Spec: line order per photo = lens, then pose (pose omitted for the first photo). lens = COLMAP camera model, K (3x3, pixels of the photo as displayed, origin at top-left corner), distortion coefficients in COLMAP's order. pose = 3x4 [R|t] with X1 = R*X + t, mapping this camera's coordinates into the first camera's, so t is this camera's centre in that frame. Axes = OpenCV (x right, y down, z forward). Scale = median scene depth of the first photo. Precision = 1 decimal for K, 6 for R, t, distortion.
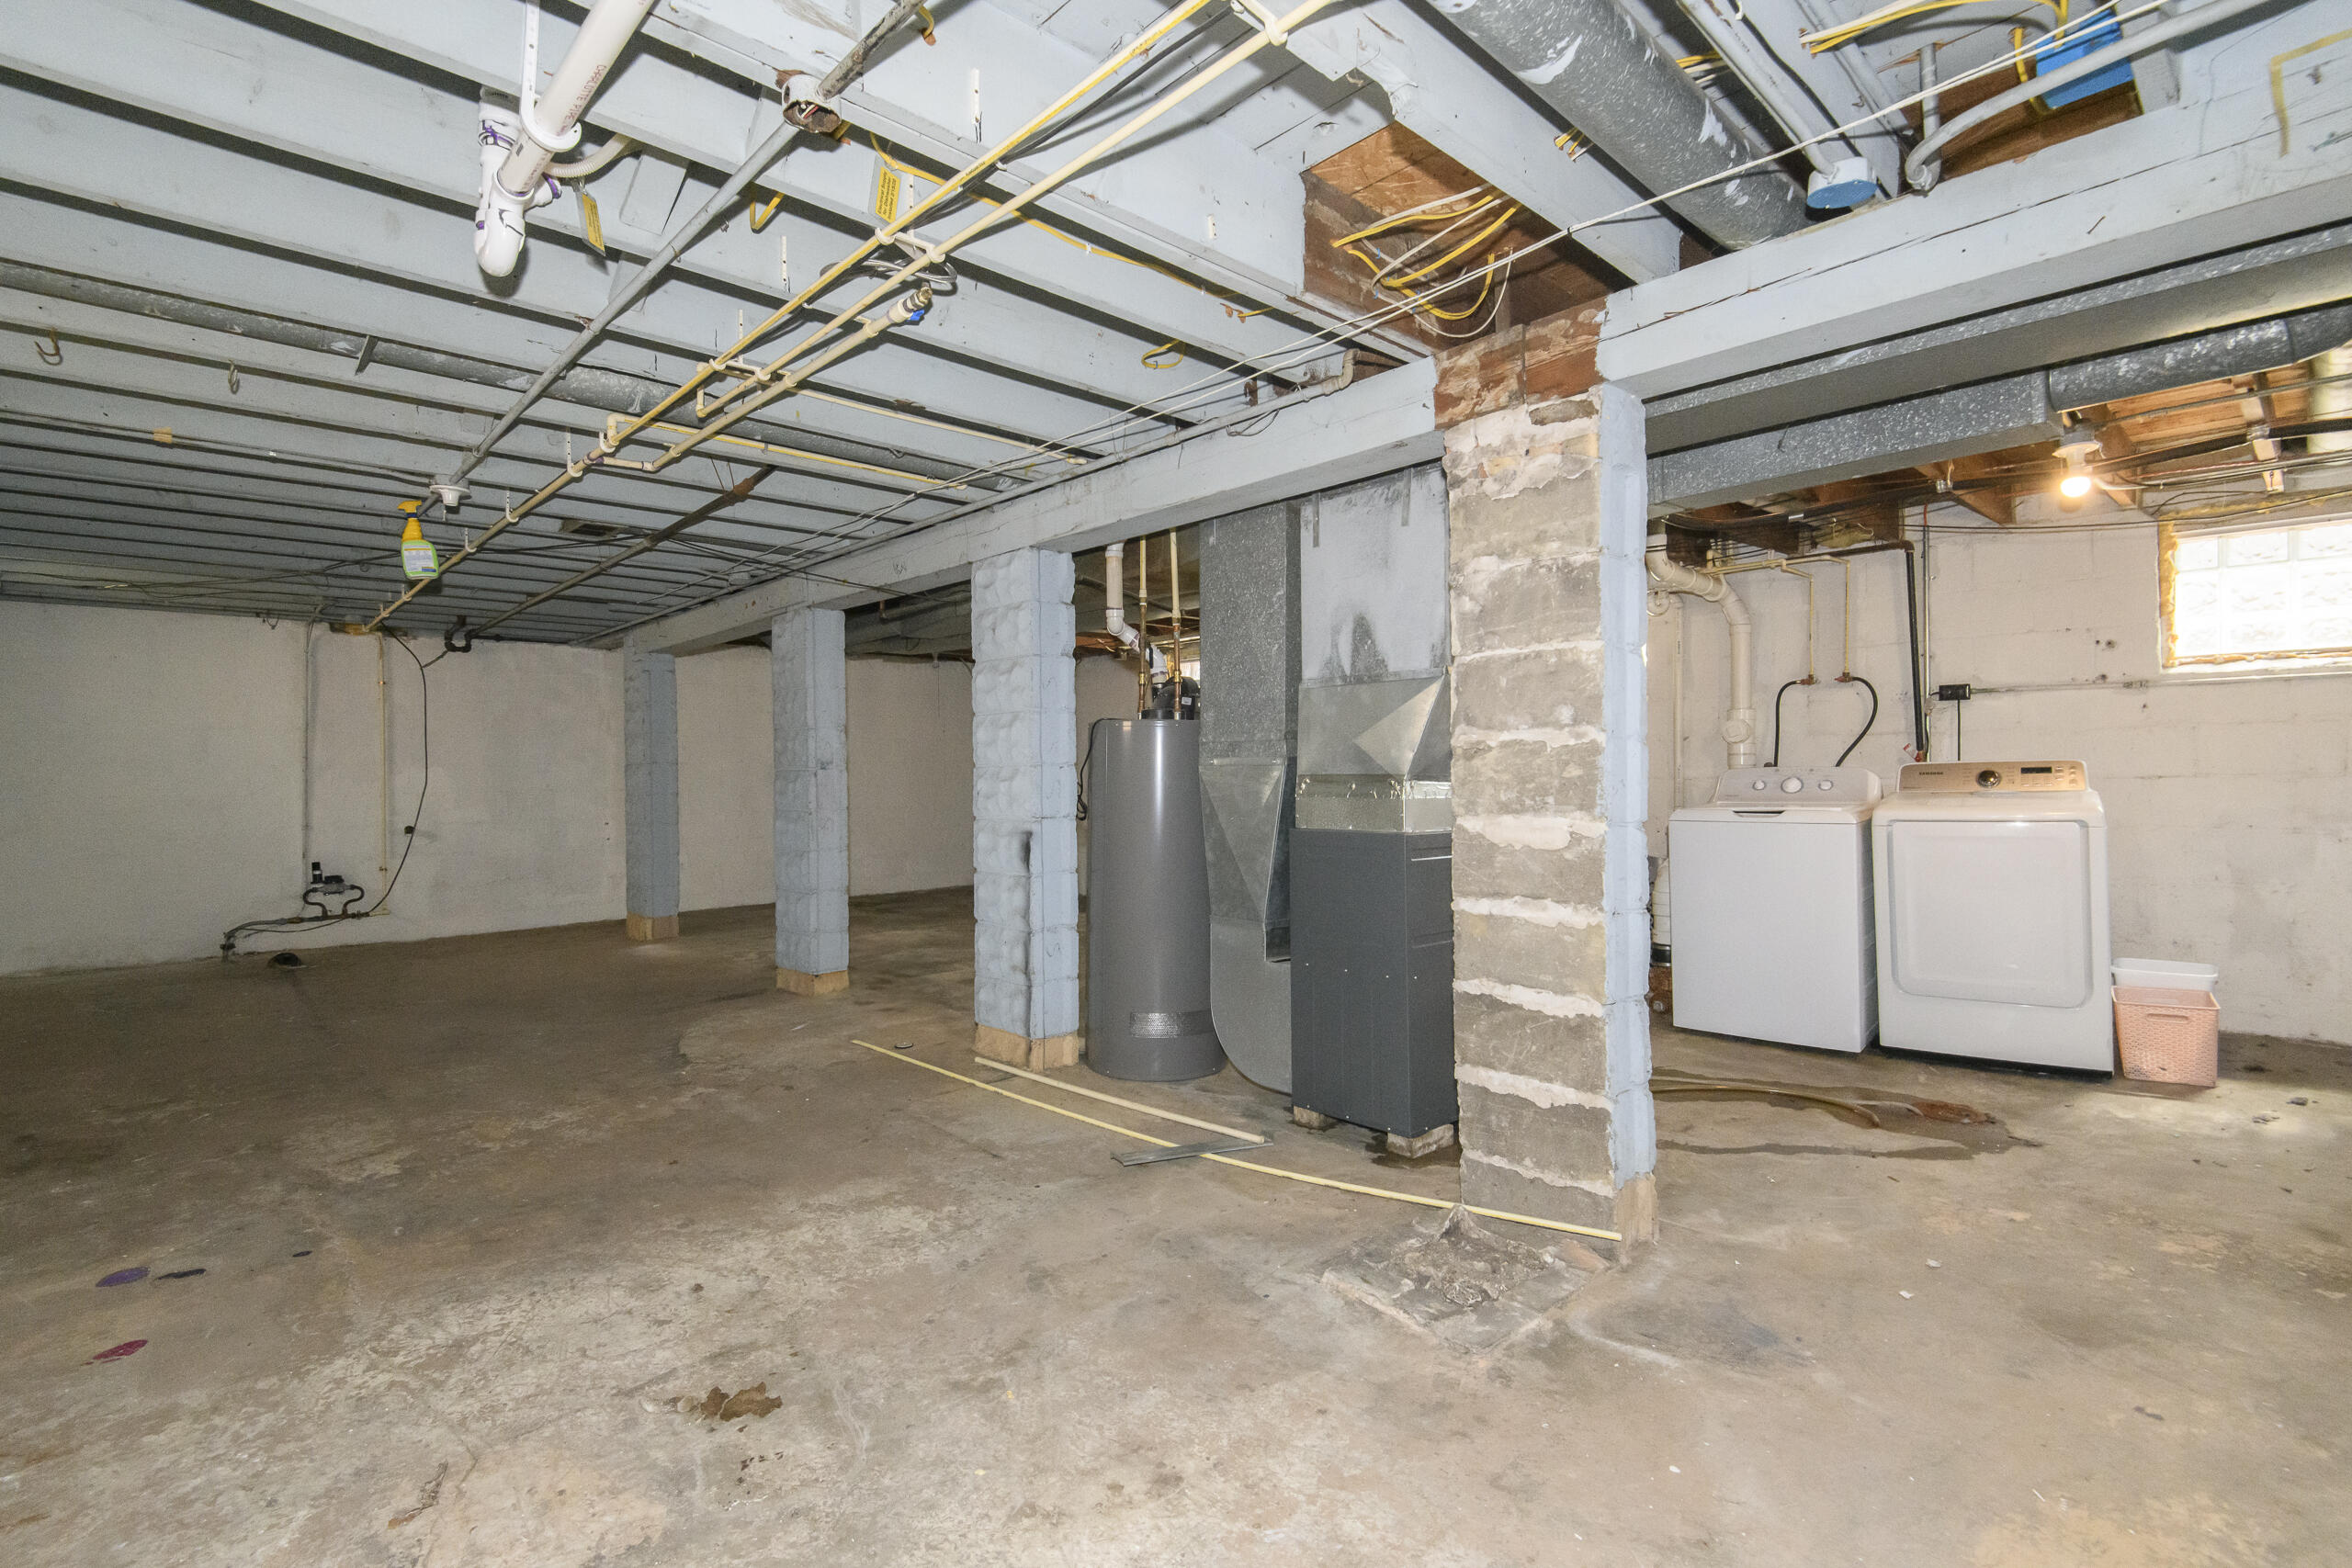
lens RADIAL K [[1092.5, 0, 1178.4], [0, 1092.5, 780.1], [0, 0, 1]] dist [0.018048, -0.011376]
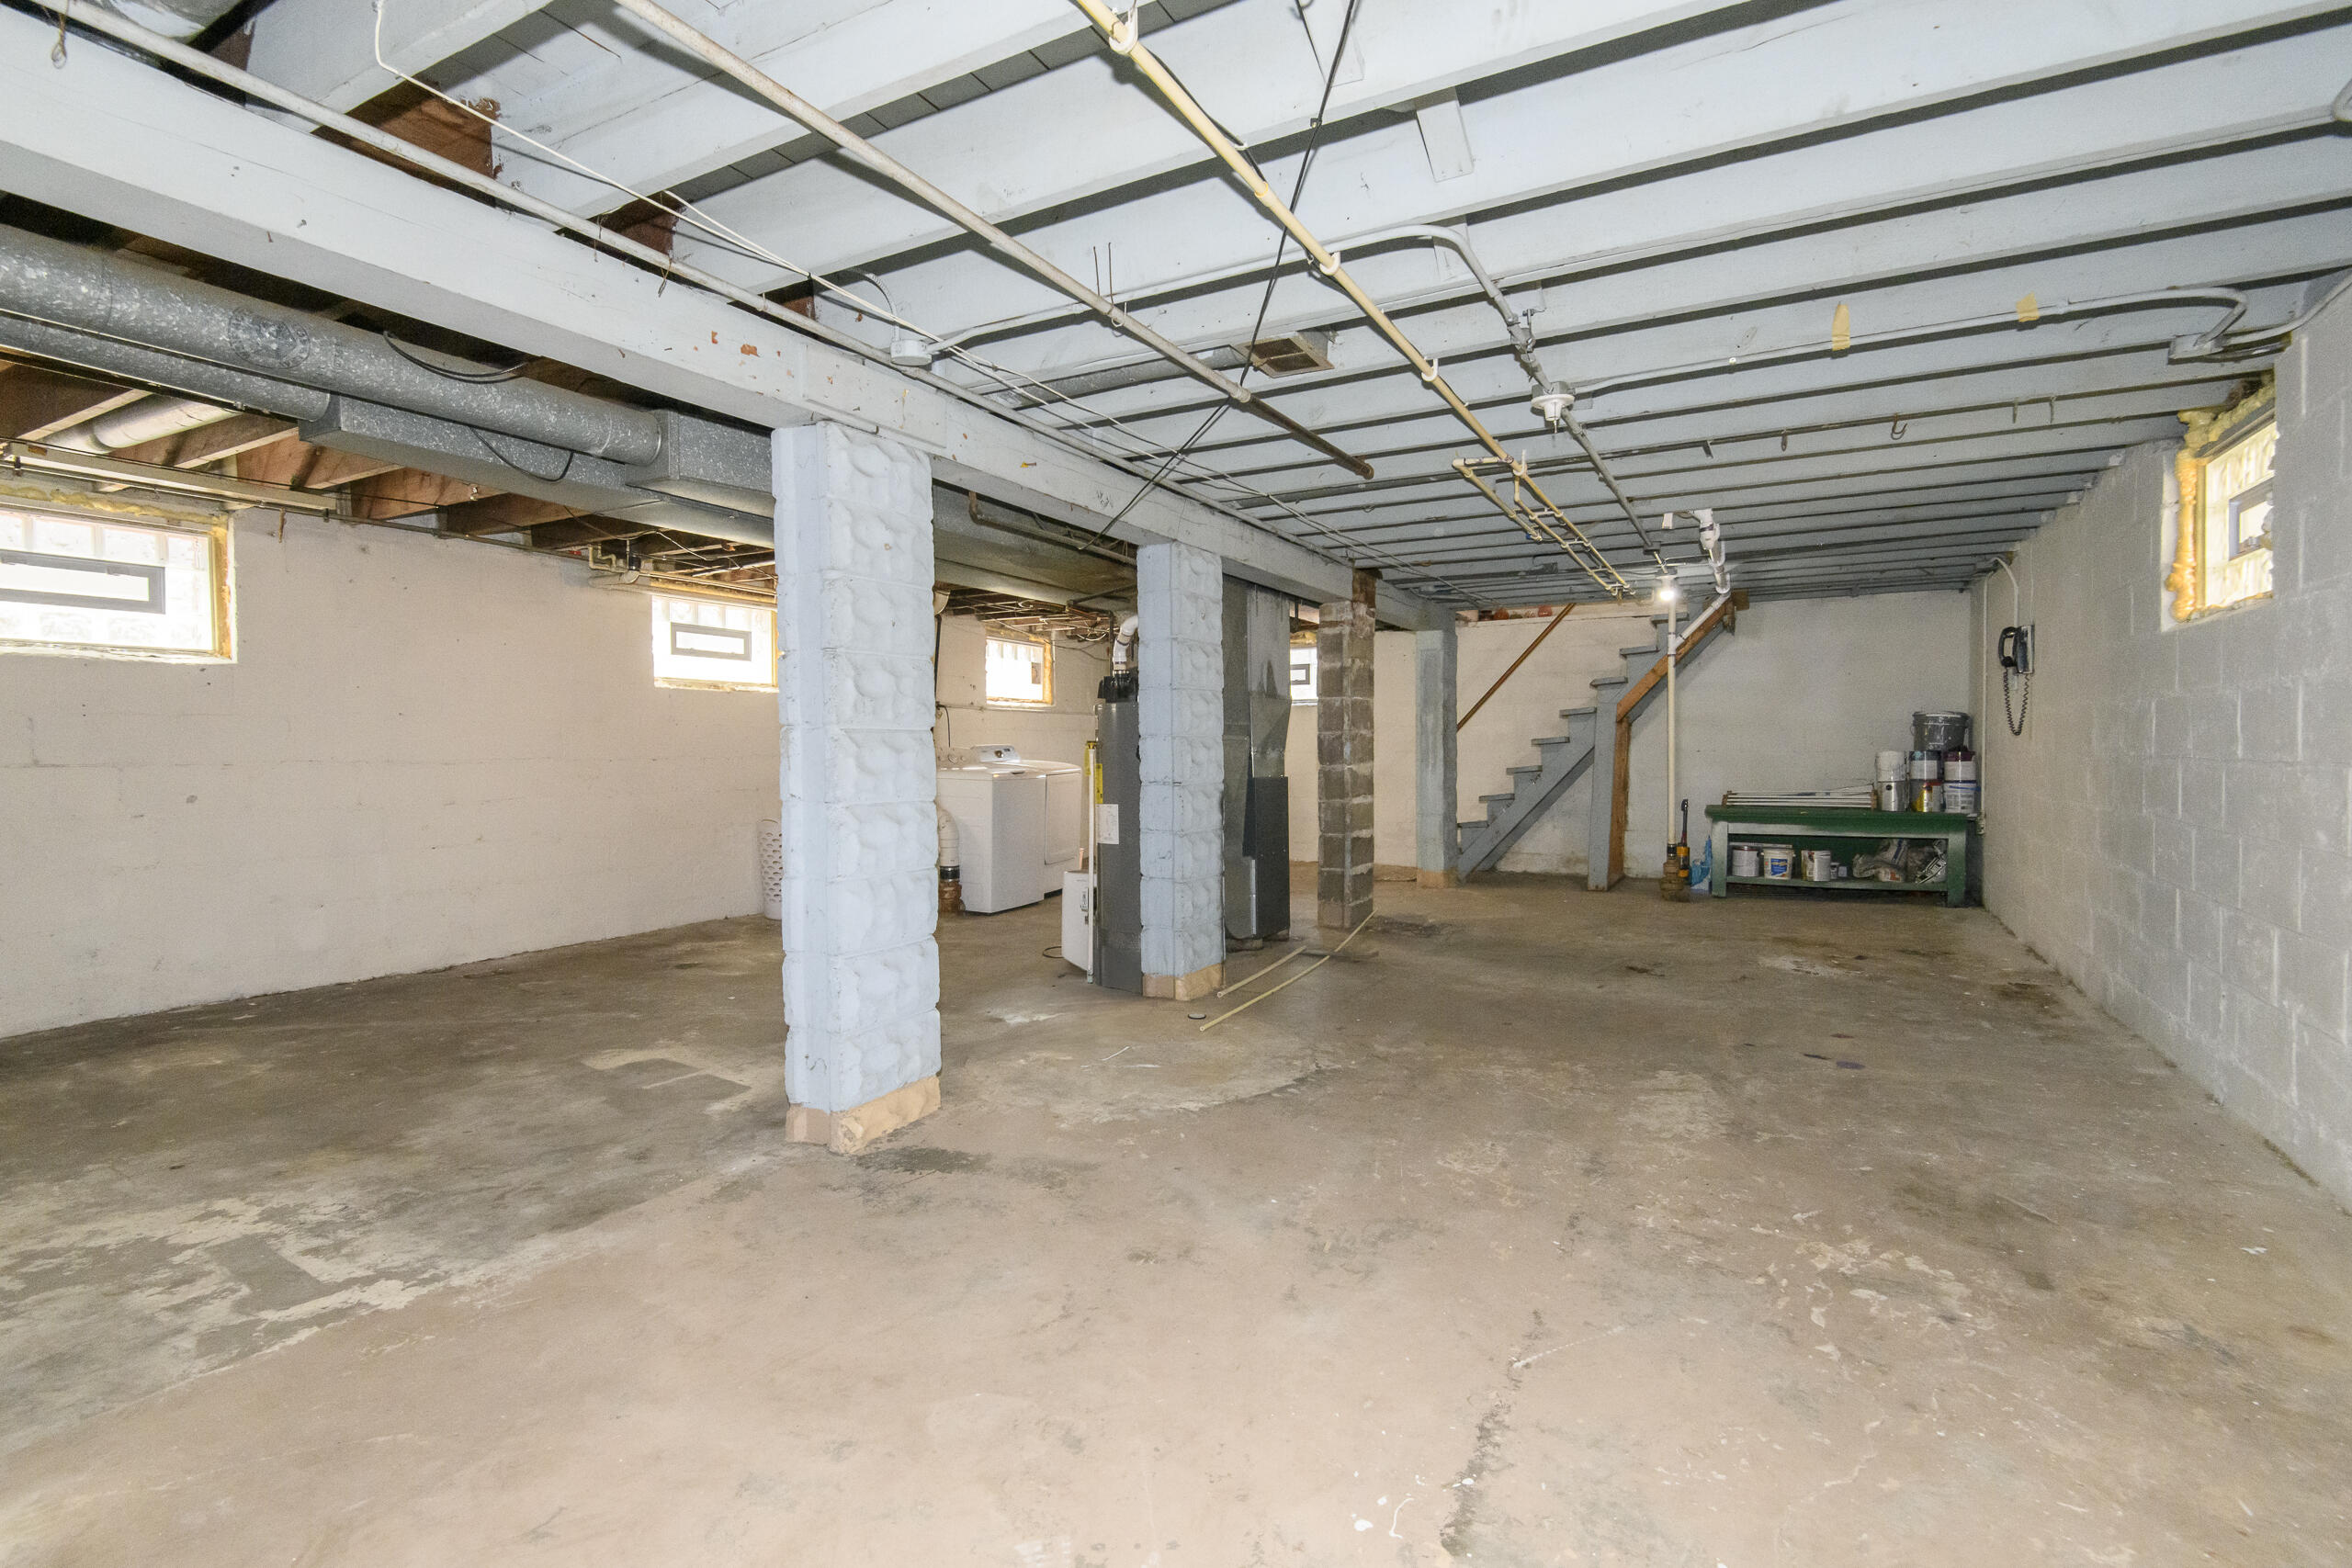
lens RADIAL K [[1092.5, 0, 1177.2], [0, 1092.5, 777.4], [0, 0, 1]] dist [0.018048, -0.011376]
pose [[-0.320222, -0.009572, 0.947294, -1.507155], [-0.001598, 0.999953, 0.009564, 0.026938], [-0.947341, 0.001549, -0.320222, 1.700250]]
